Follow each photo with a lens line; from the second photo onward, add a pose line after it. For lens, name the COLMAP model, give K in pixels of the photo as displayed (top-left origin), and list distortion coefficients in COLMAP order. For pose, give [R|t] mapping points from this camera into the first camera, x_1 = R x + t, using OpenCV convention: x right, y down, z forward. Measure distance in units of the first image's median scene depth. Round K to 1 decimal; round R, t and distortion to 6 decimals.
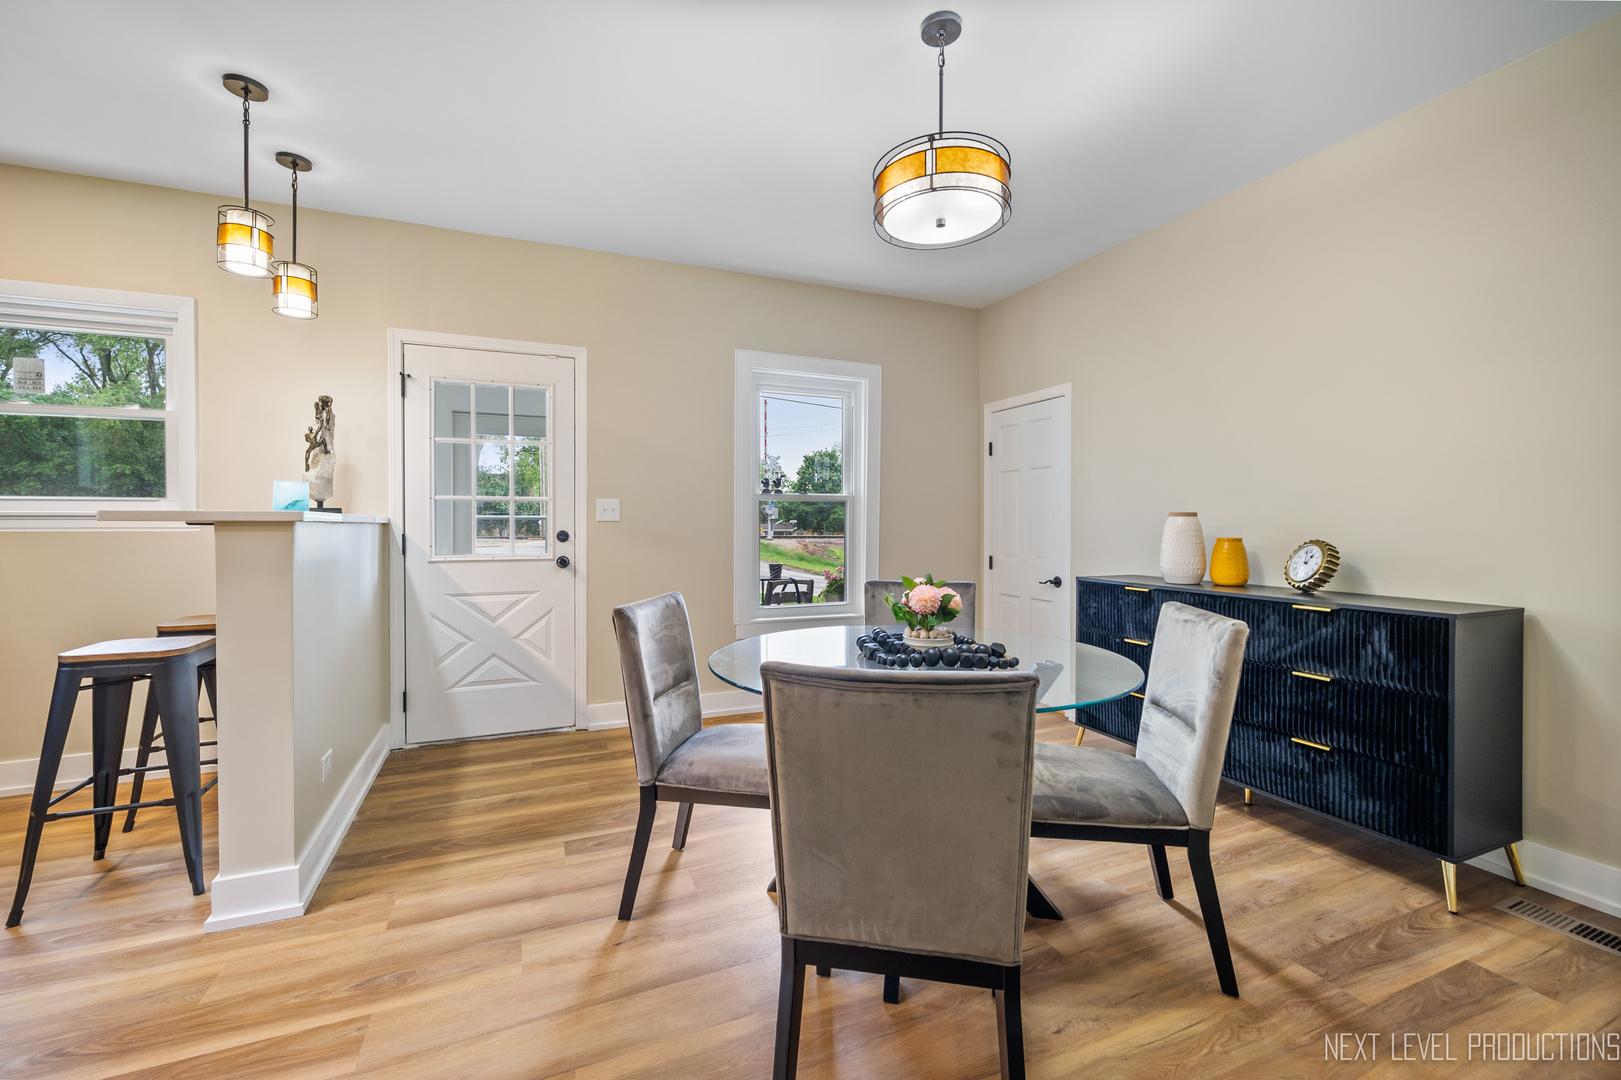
lens RADIAL K [[670.0, 0, 815.9], [0, 670.0, 527.2], [0, 0, 1]] dist [-0.001964, -0.000324]
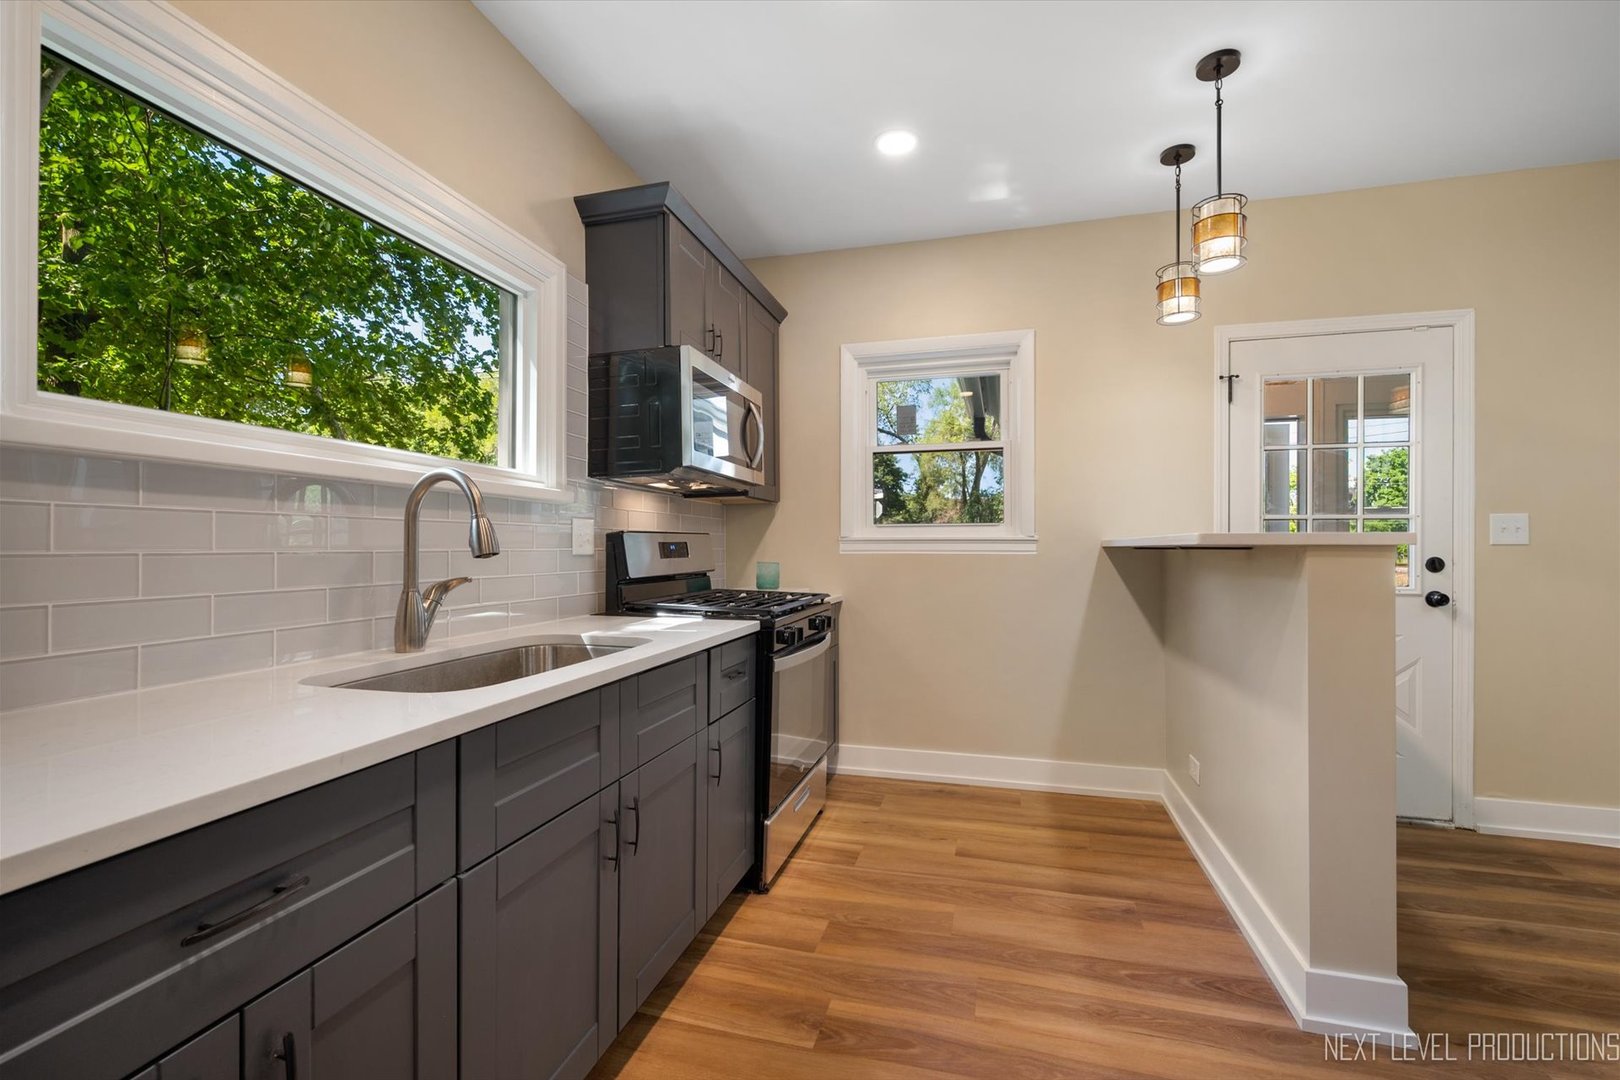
lens RADIAL K [[691.3, 0, 810.0], [0, 691.3, 540.0], [0, 0, 1]] dist [0.000075, -0.000009]
pose [[0.783599, -0.004517, -0.621250, -0.490770], [-0.005442, 0.999885, -0.014134, 0.000953], [0.621243, 0.014456, 0.783485, -0.047360]]
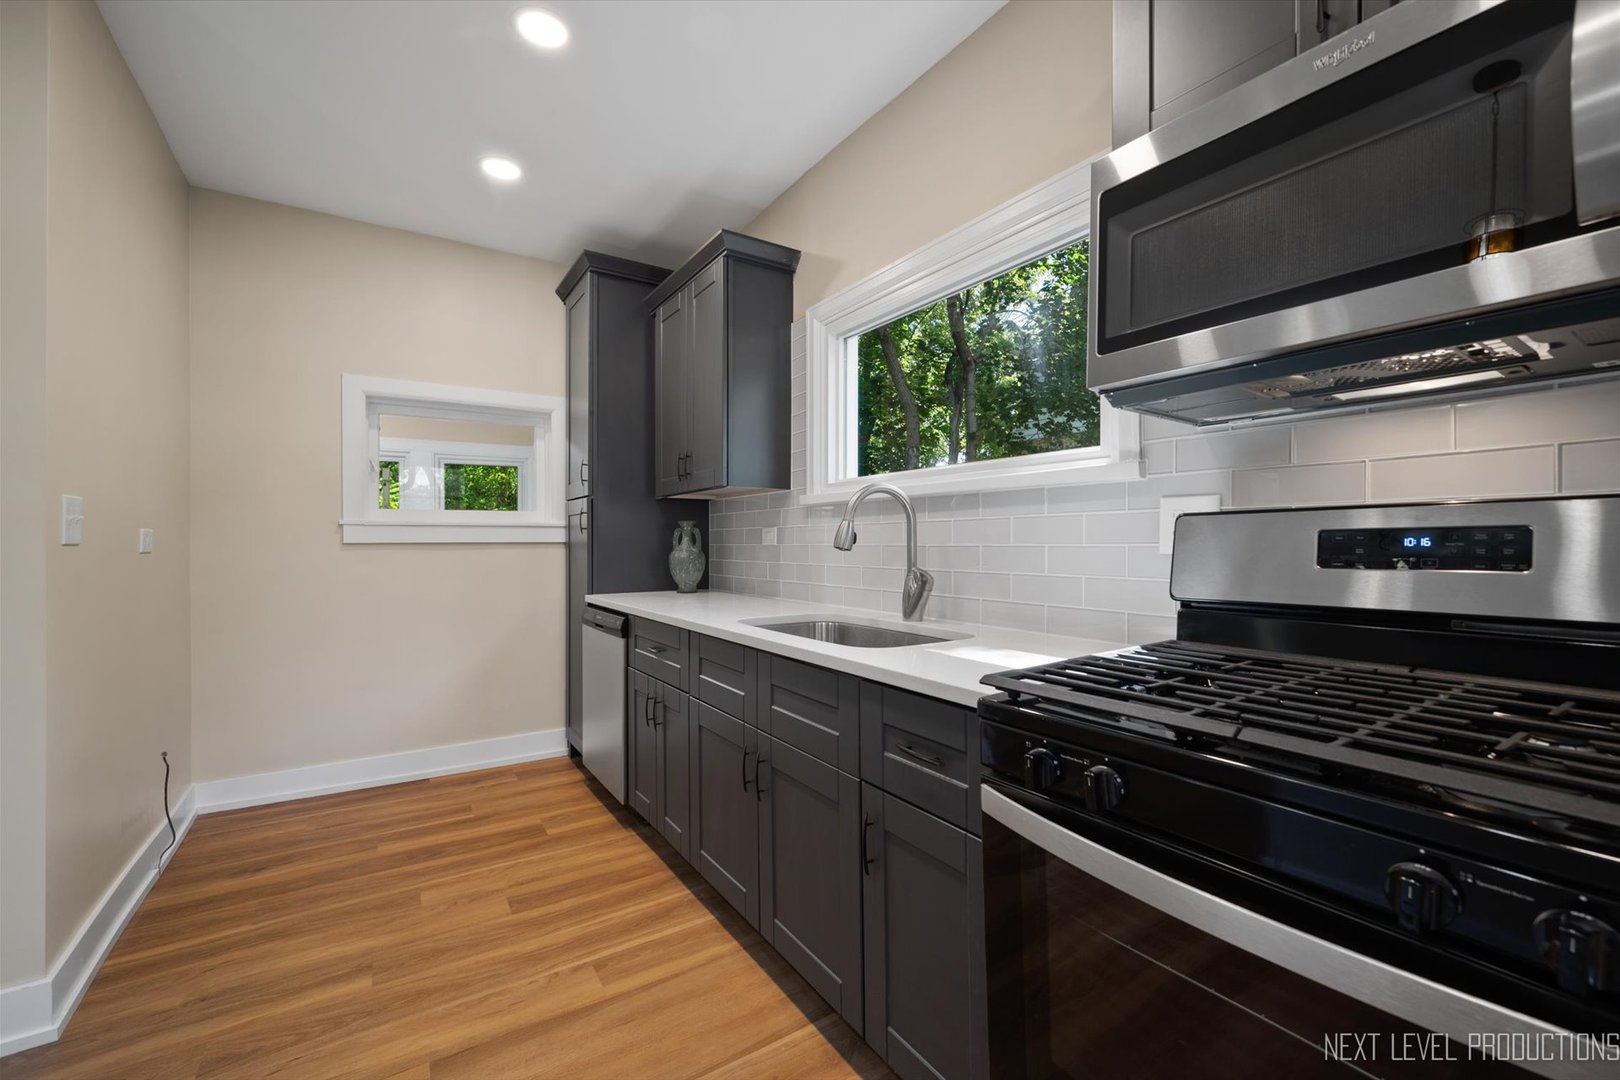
lens RADIAL K [[673.2, 0, 810.0], [0, 673.2, 540.0], [0, 0, 1]] dist [0.000653, 0.000015]
pose [[-0.985453, 0.001369, -0.169941, -0.813623], [0.001059, 0.999998, 0.001914, -0.002825], [0.169944, 0.001707, -0.985452, 0.769296]]
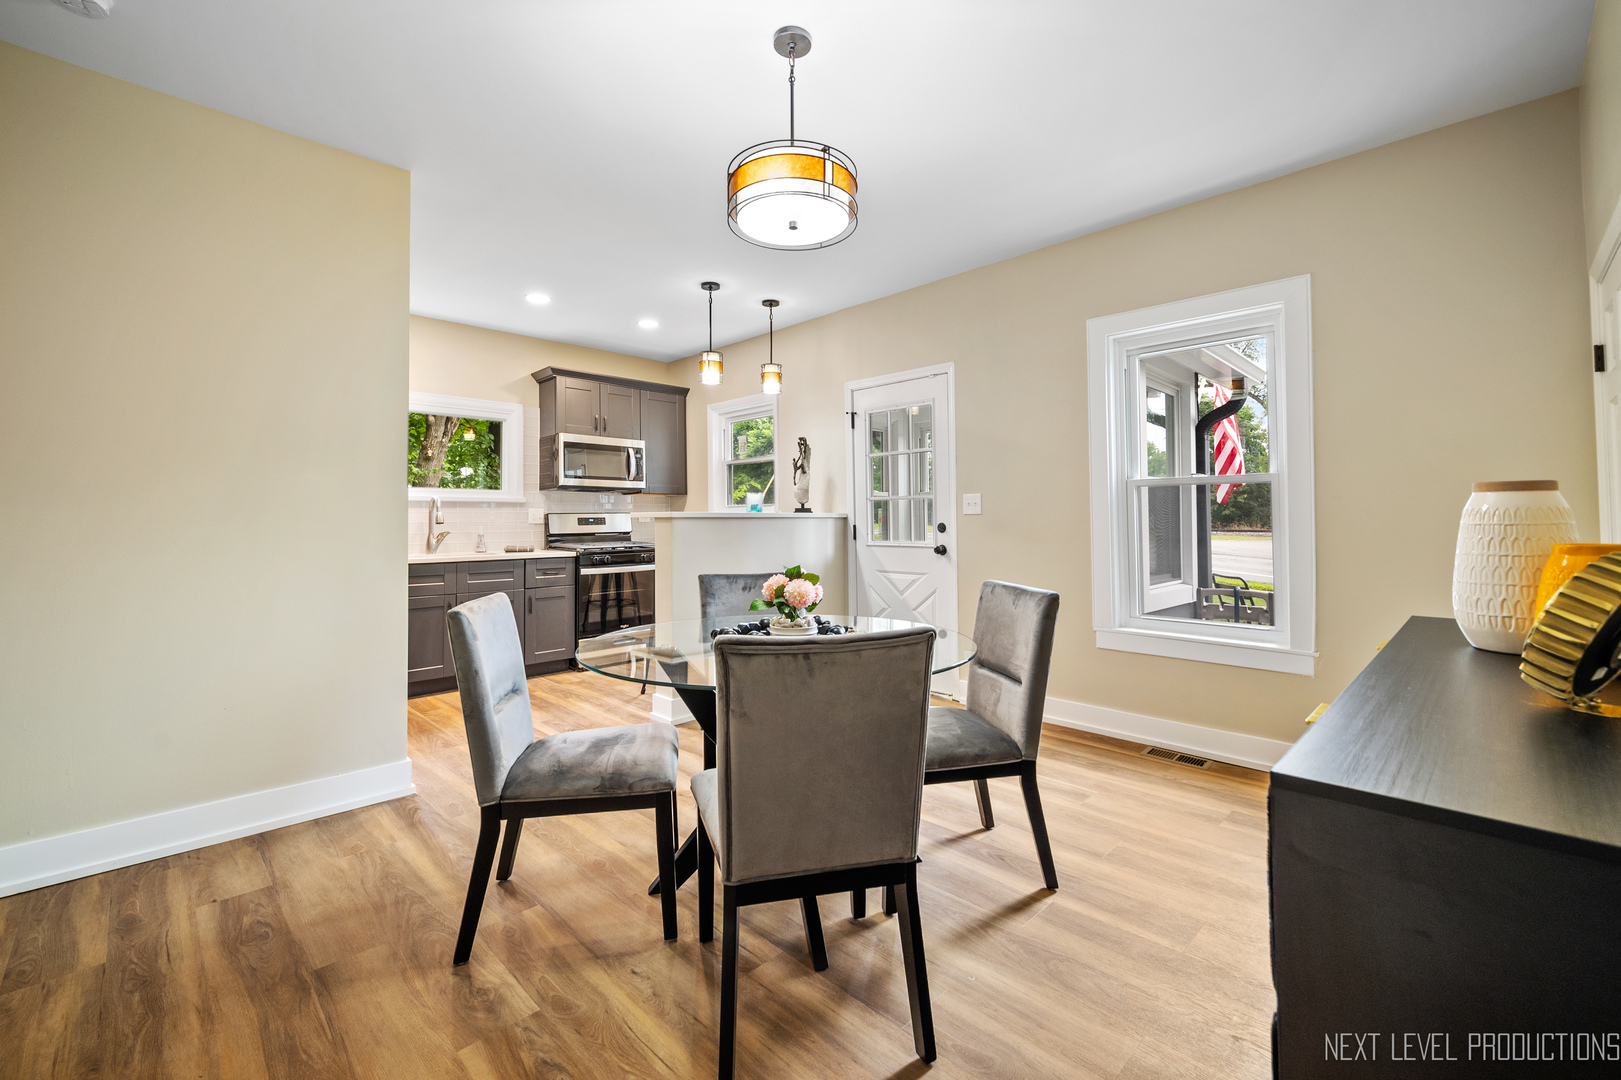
lens RADIAL K [[689.7, 0, 811.5], [0, 689.7, 502.2], [0, 0, 1]] dist [0.001505, 0.000112]
pose [[0.362235, -0.024960, -0.931753, 0.720768], [0.001484, 0.999656, -0.026202, 0.000610], [0.932086, 0.008109, 0.362147, 0.393004]]
